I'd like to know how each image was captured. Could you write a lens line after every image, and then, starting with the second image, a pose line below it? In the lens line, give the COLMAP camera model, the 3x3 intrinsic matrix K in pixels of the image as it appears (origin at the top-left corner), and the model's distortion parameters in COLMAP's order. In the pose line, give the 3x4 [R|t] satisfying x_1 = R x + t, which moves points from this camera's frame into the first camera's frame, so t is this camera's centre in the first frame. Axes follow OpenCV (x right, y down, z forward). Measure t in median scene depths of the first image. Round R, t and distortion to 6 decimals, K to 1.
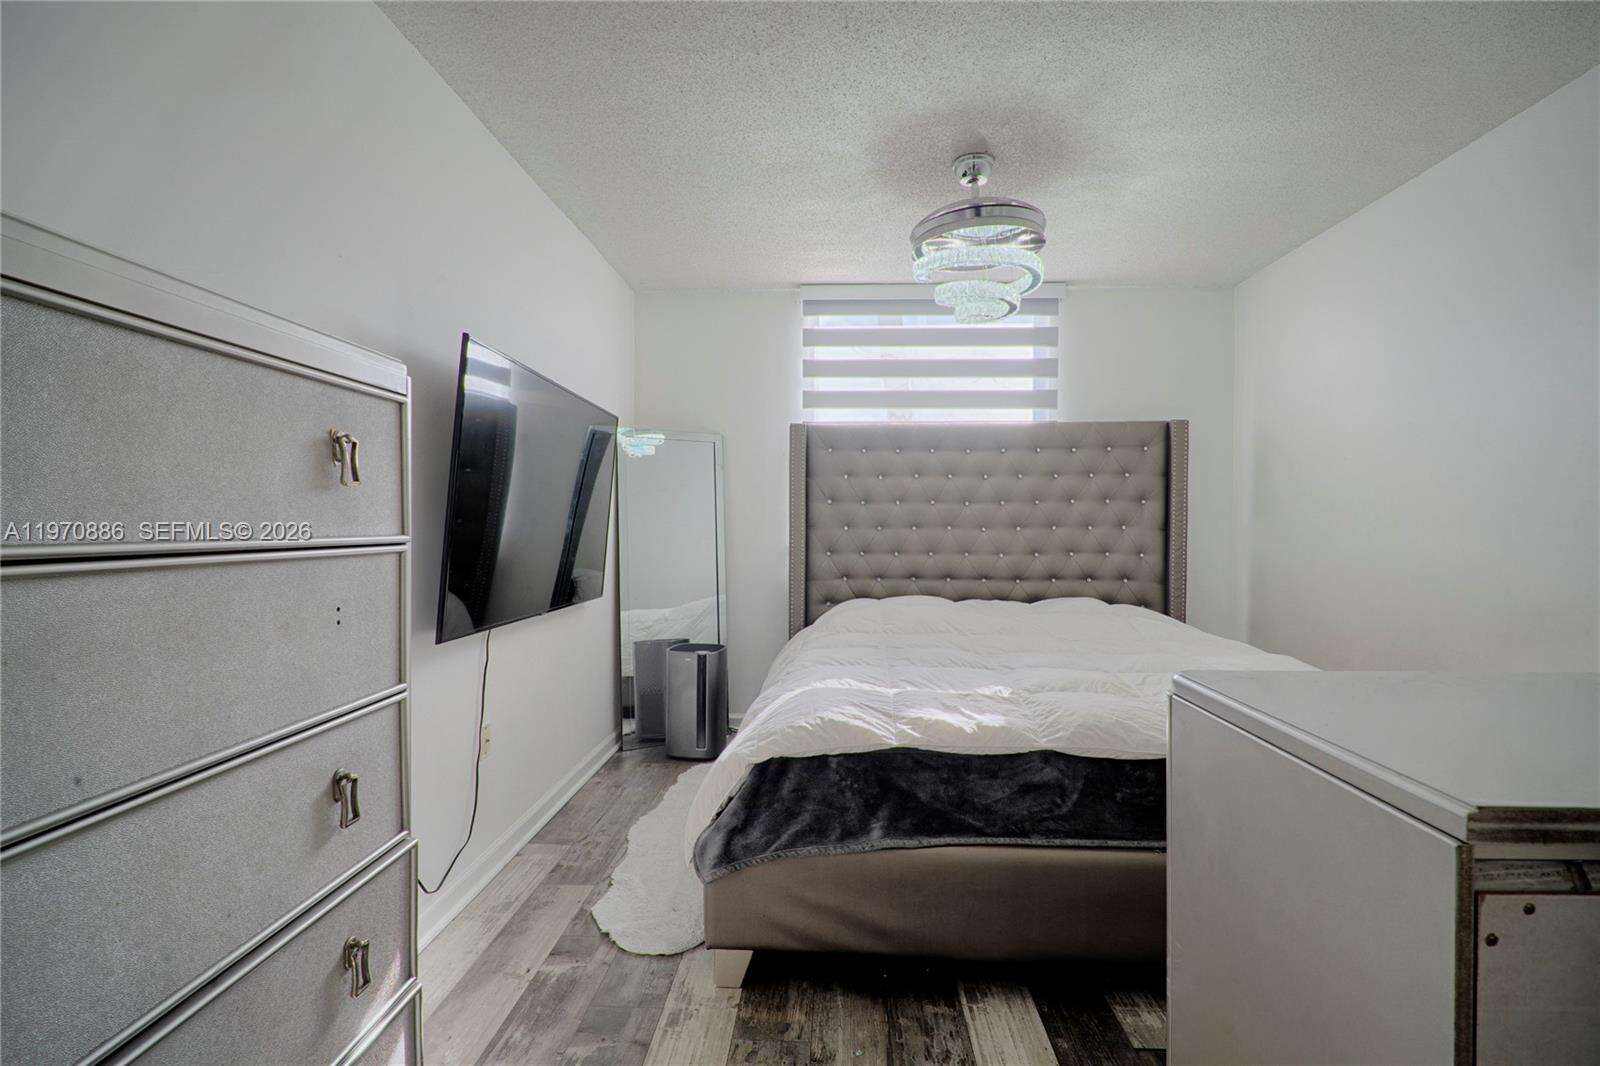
lens RADIAL K [[758.2, 0, 800.0], [0, 758.2, 533.0], [0, 0, 1]] dist [-0.002917, -0.001056]
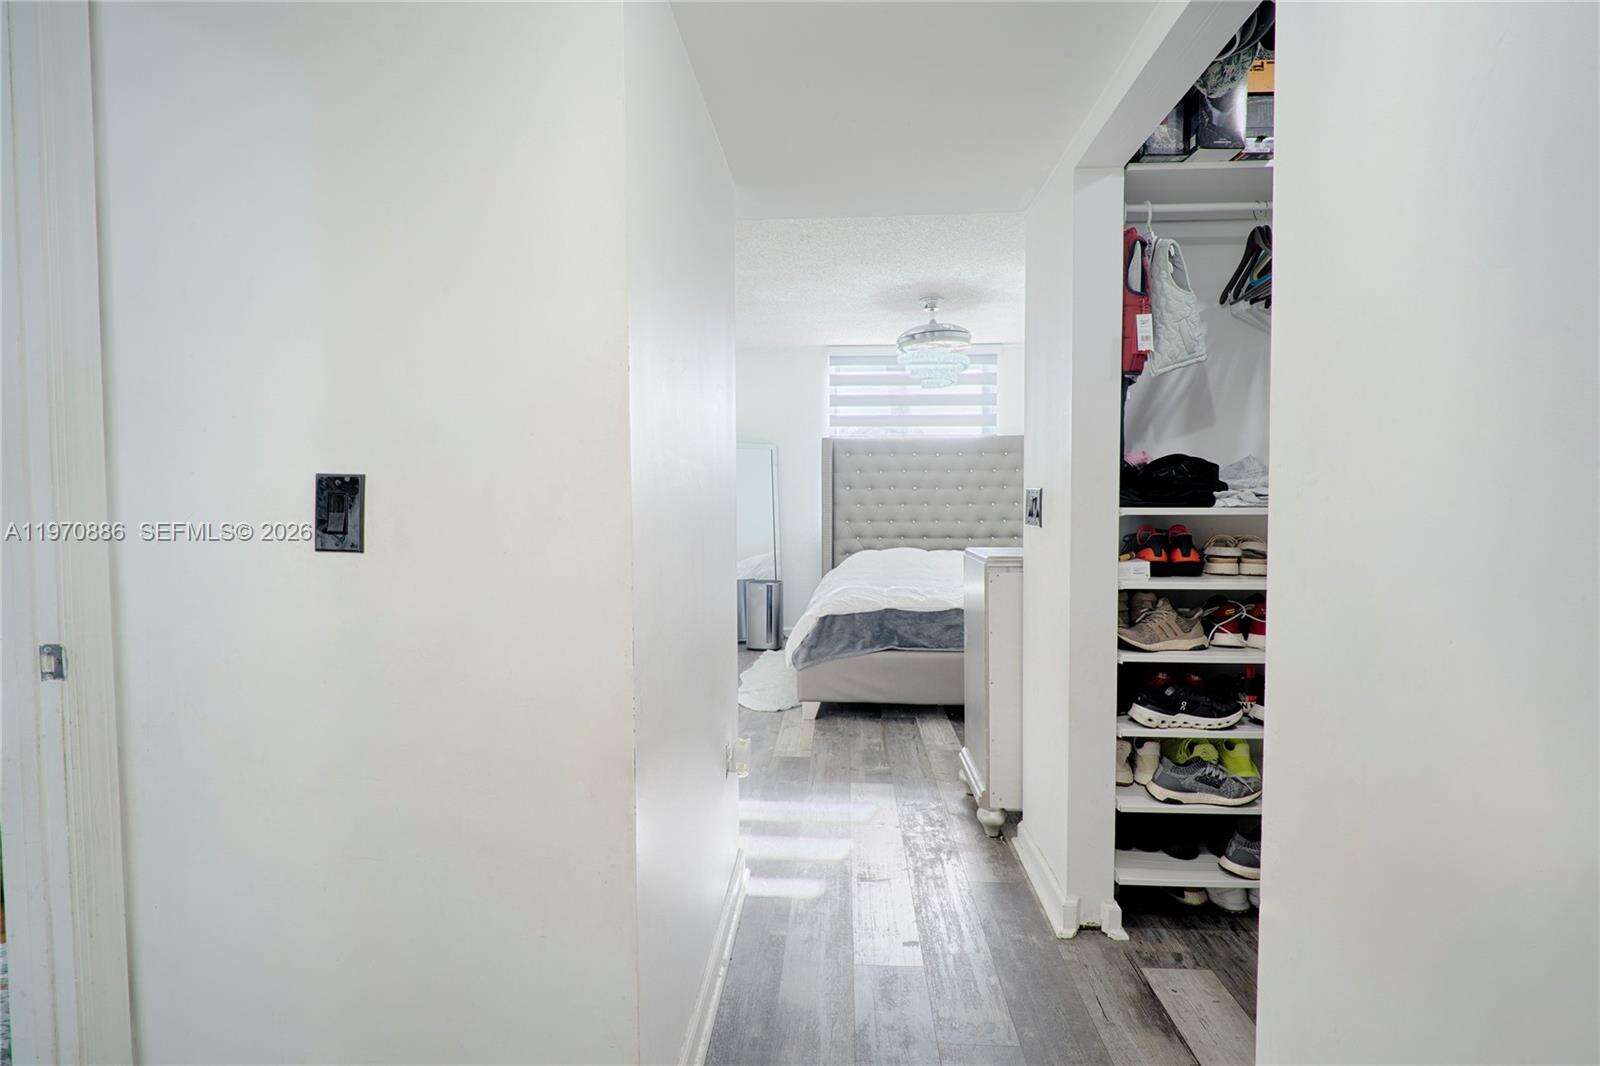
lens RADIAL K [[740.5, 0, 800.0], [0, 740.5, 533.0], [0, 0, 1]] dist [-0.001696, -0.001697]
pose [[0.999955, -0.006160, -0.007186, -0.048743], [0.006374, 0.999528, 0.030068, 0.003945], [0.006997, -0.030112, 0.999522, -0.516690]]
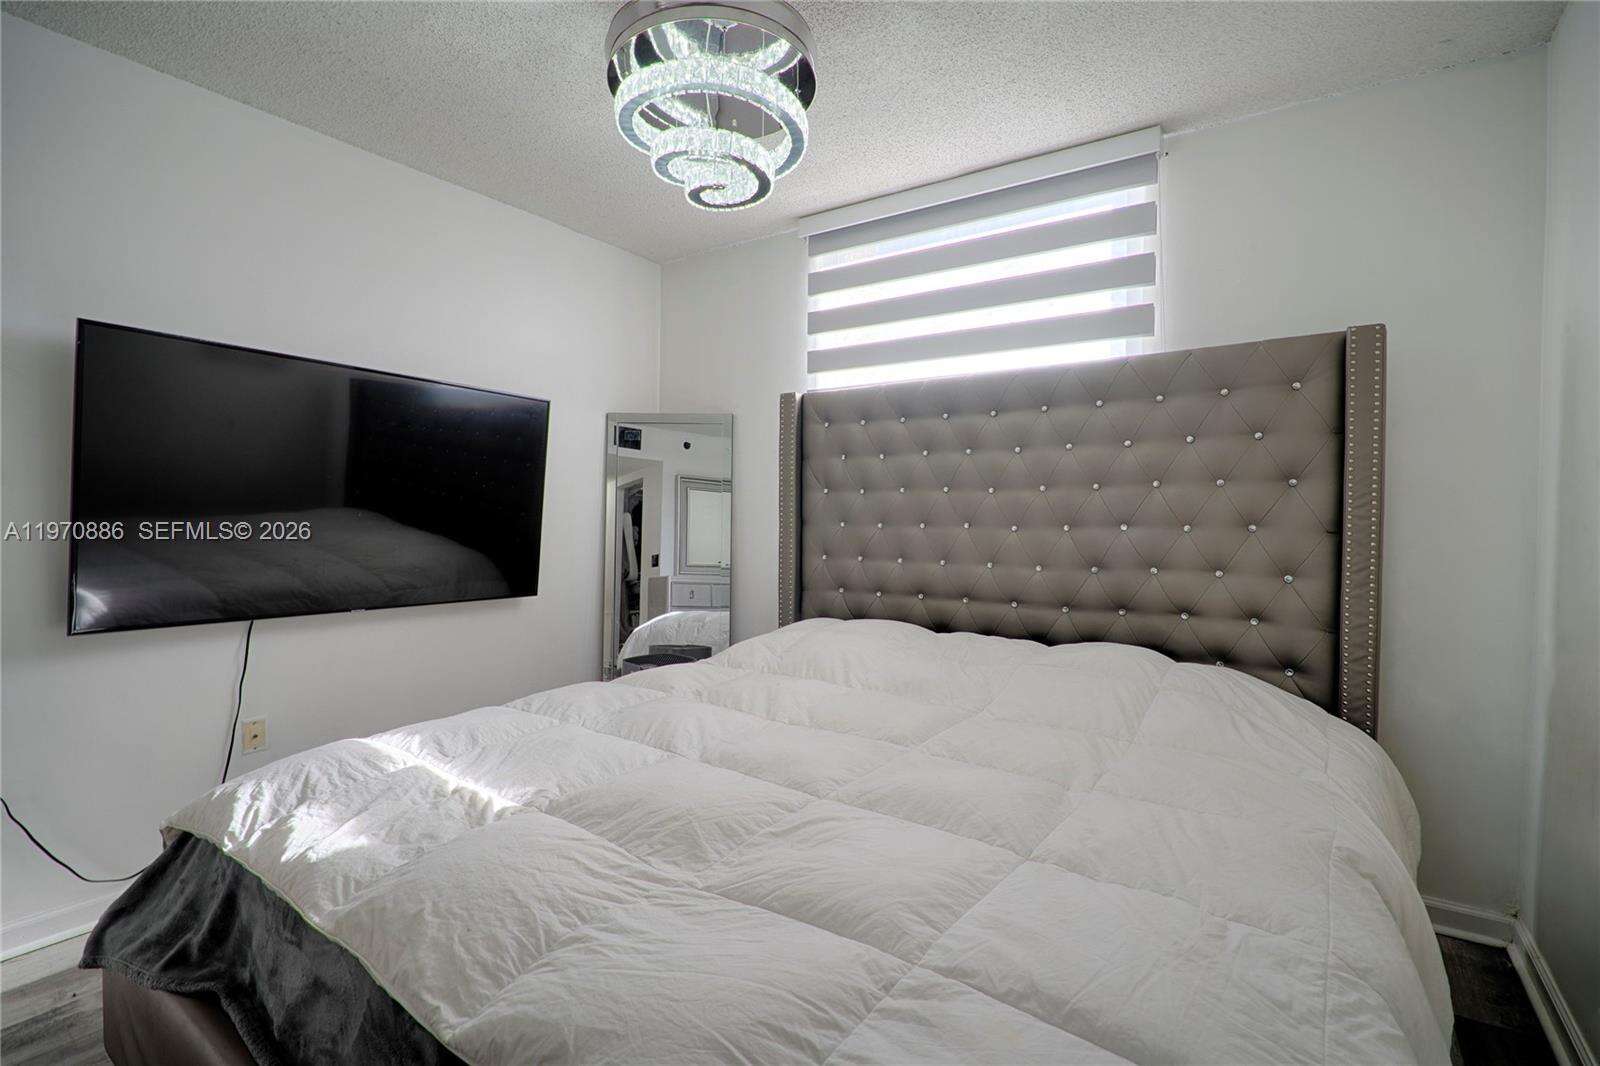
lens RADIAL K [[740.5, 0, 800.0], [0, 740.5, 533.0], [0, 0, 1]] dist [-0.001696, -0.001697]
pose [[0.844762, 0.017600, -0.534852, 0.438488], [-0.008990, 0.999785, 0.018699, -0.010871], [0.535066, -0.010988, 0.844739, 0.346628]]
